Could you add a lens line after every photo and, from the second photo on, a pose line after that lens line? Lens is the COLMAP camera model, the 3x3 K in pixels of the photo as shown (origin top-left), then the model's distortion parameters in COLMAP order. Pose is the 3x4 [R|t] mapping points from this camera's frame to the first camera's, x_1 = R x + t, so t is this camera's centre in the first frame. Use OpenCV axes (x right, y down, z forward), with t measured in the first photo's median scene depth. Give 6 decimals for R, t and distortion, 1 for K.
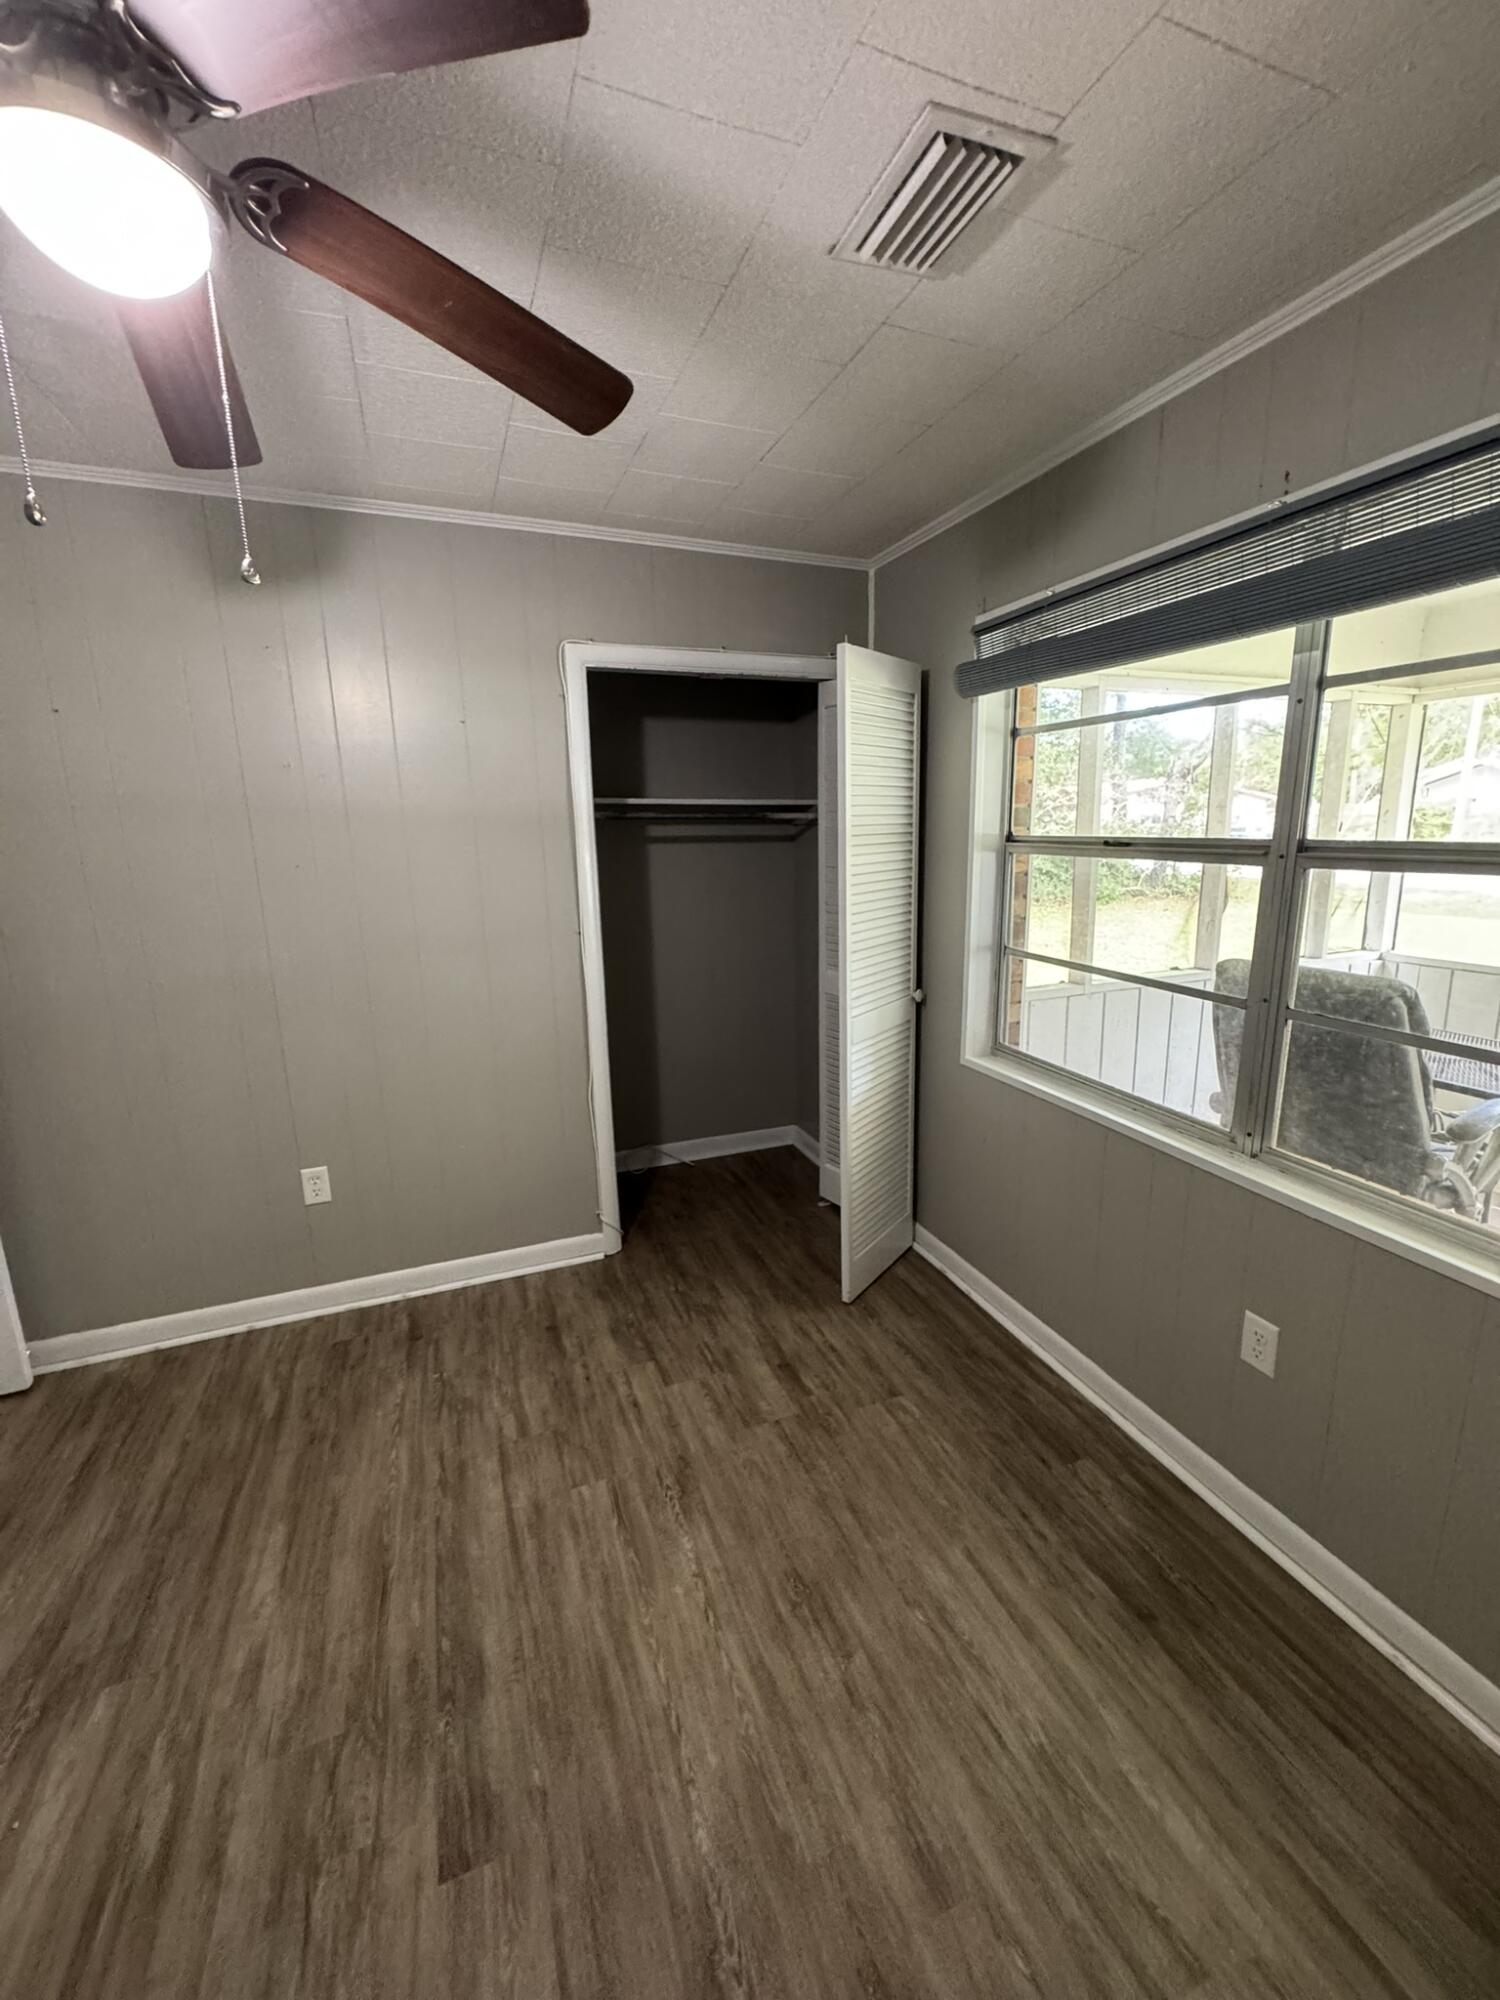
lens RADIAL K [[791.8, 0, 762.2], [0, 791.8, 1021.3], [0, 0, 1]] dist [-0.004482, 0.001018]
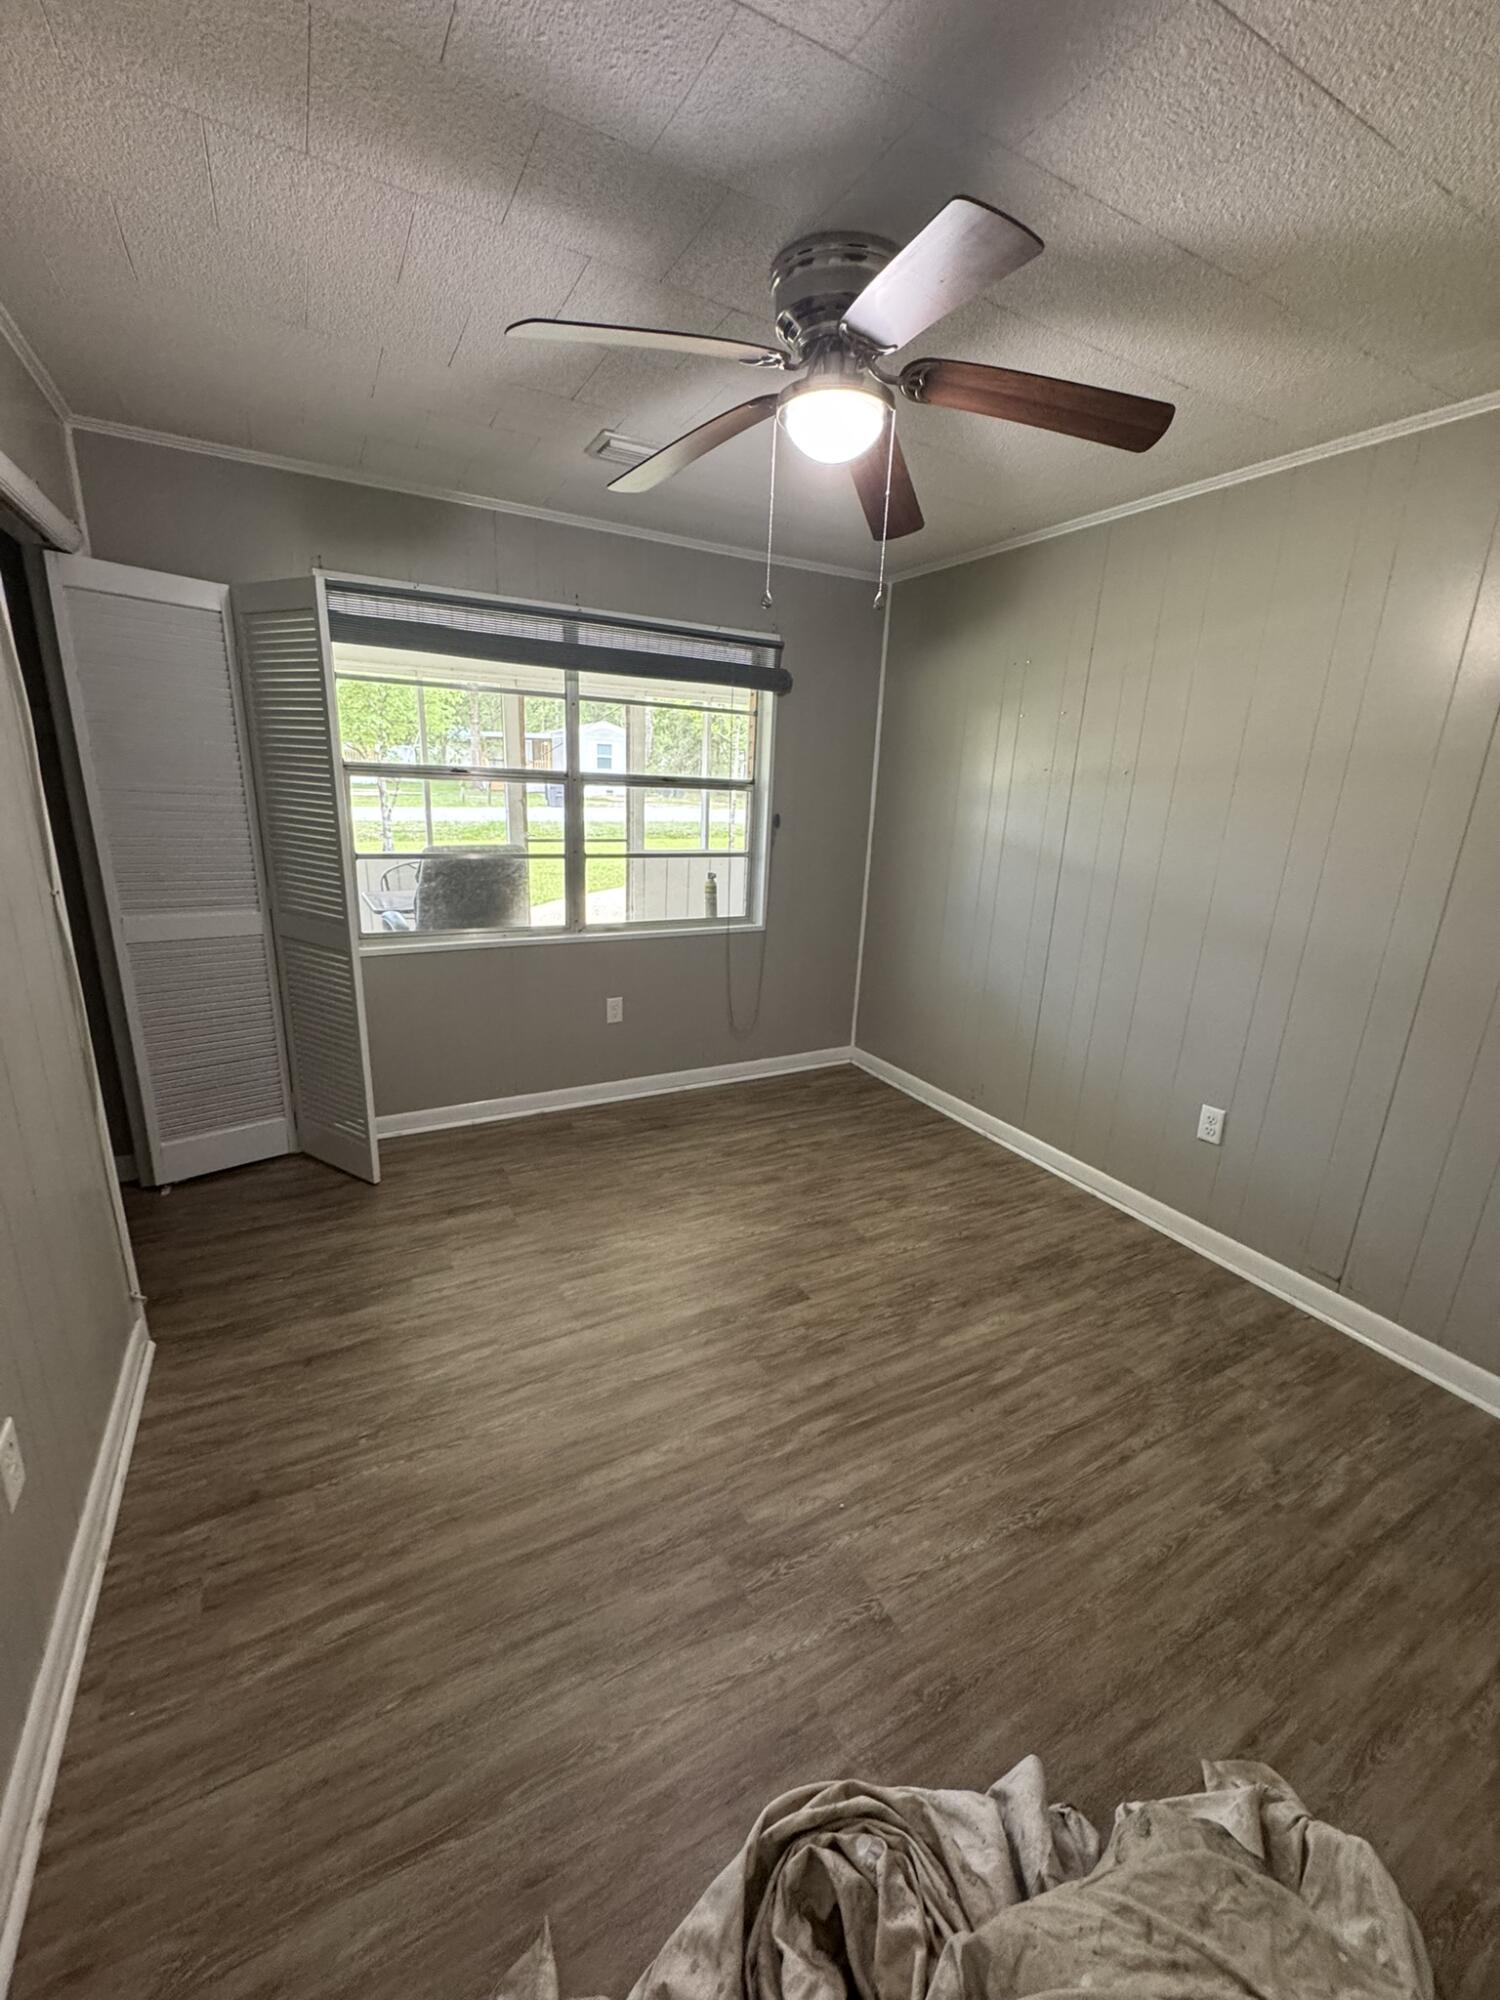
lens RADIAL K [[791.8, 0, 746.4], [0, 791.8, 989.4], [0, 0, 1]] dist [-0.004482, 0.001018]
pose [[-0.116482, -0.249742, 0.961281, -1.456684], [0.199809, 0.942188, 0.268993, -0.149497], [-0.972887, 0.223405, -0.059847, 0.756445]]
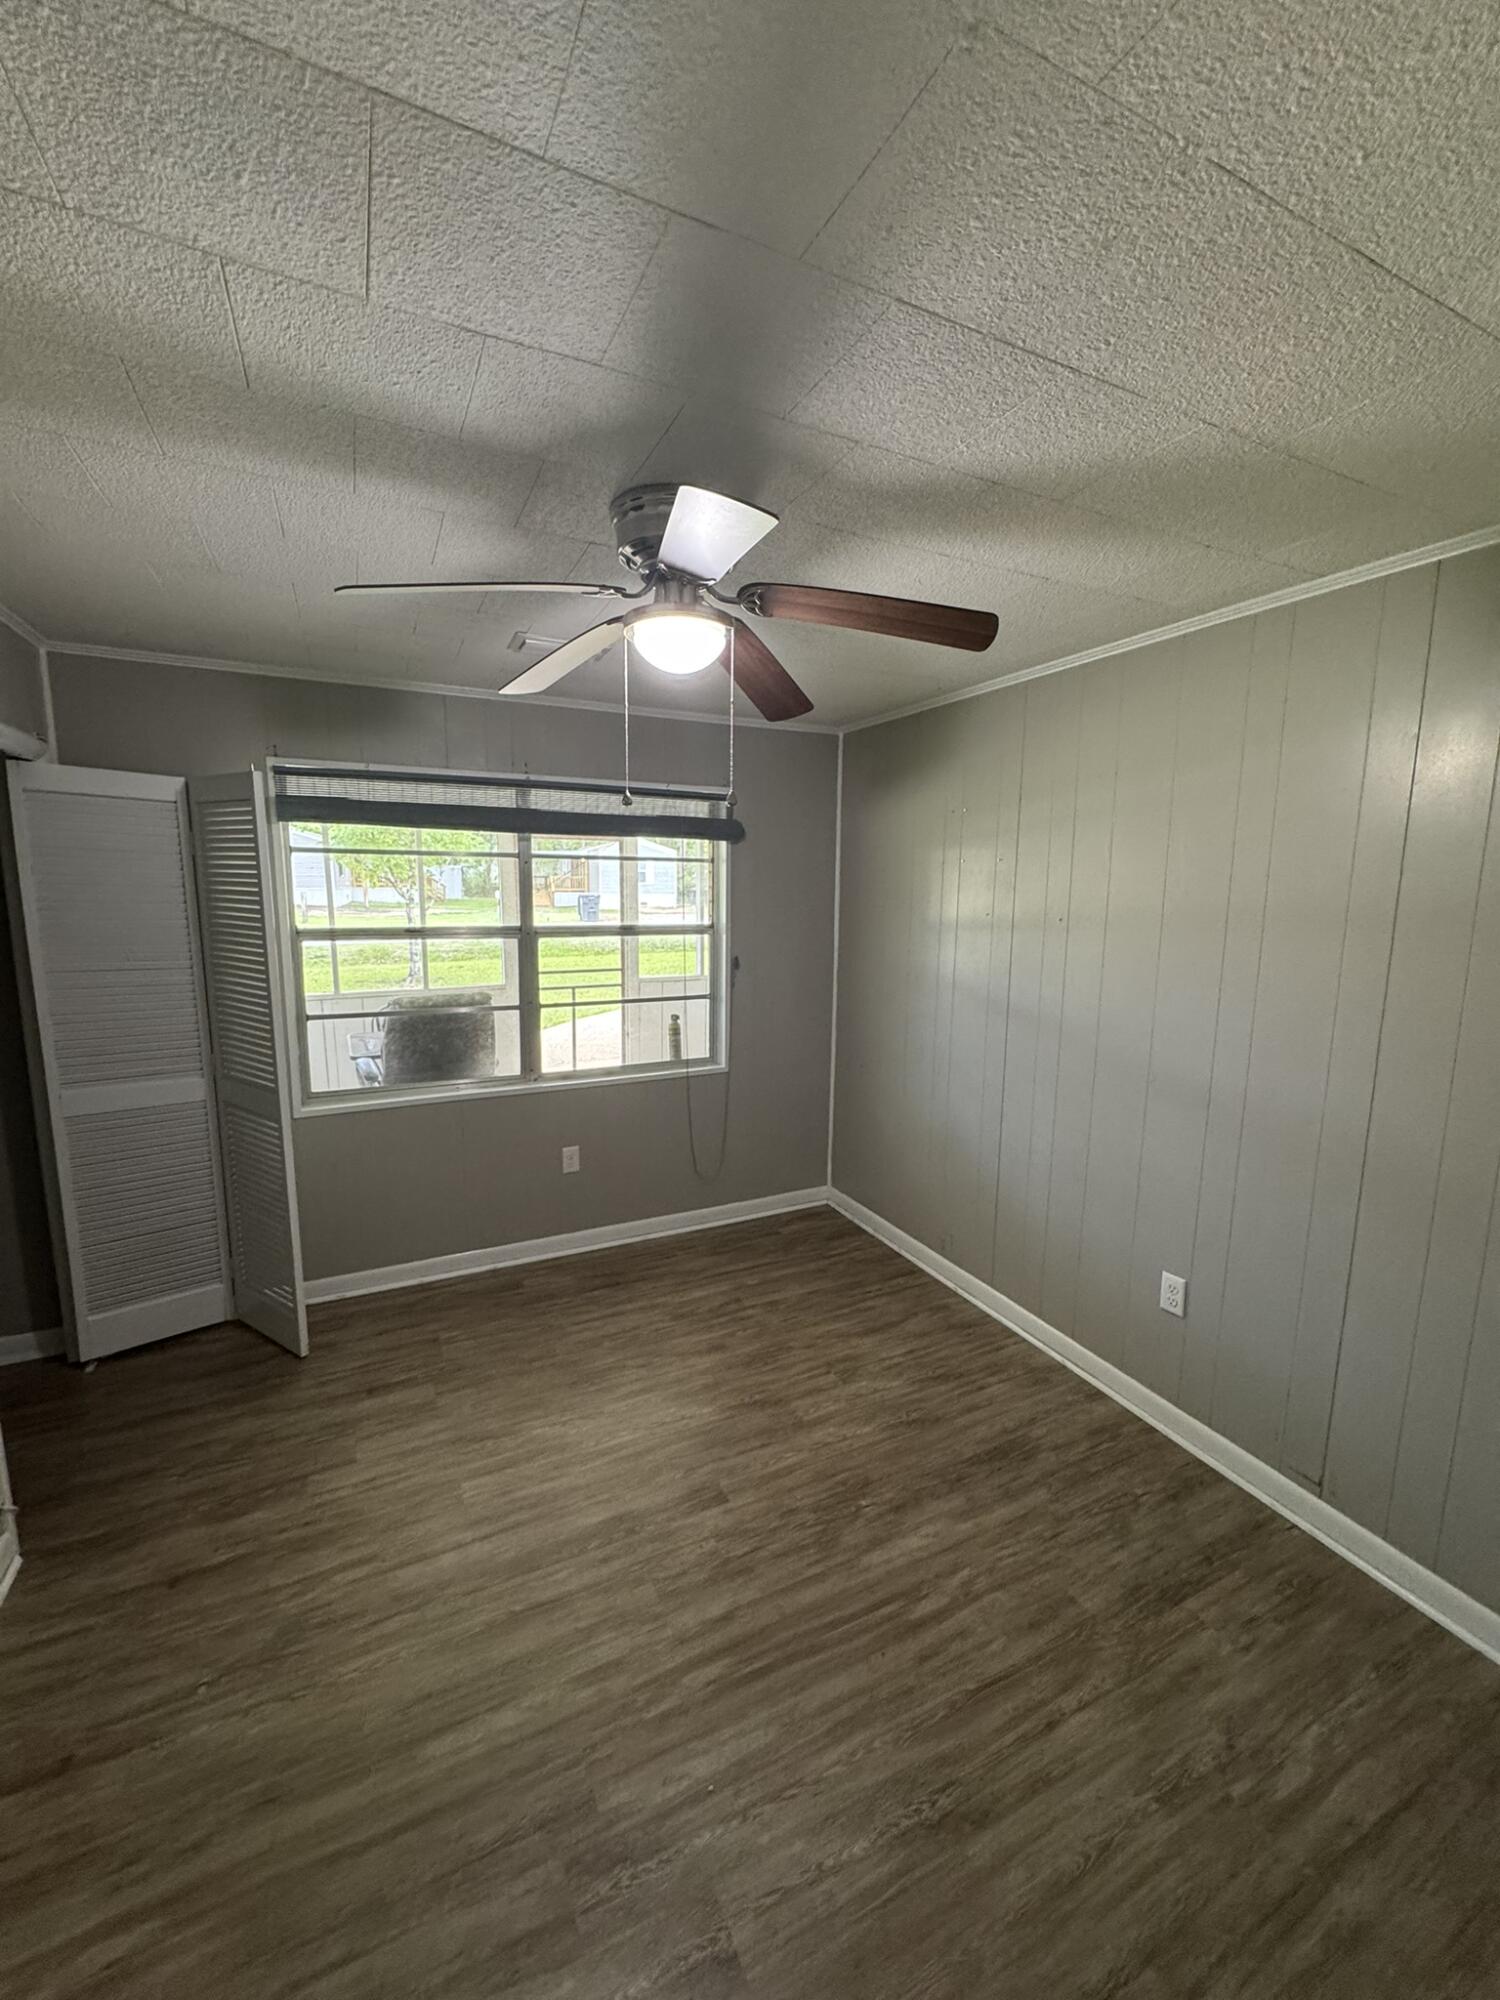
lens RADIAL K [[791.8, 0, 745.2], [0, 791.8, 992.1], [0, 0, 1]] dist [-0.004482, 0.001018]
pose [[-0.072299, -0.122579, 0.989822, -1.434005], [0.230242, 0.963563, 0.136144, -0.201018], [-0.970444, 0.237742, -0.041442, 0.519374]]
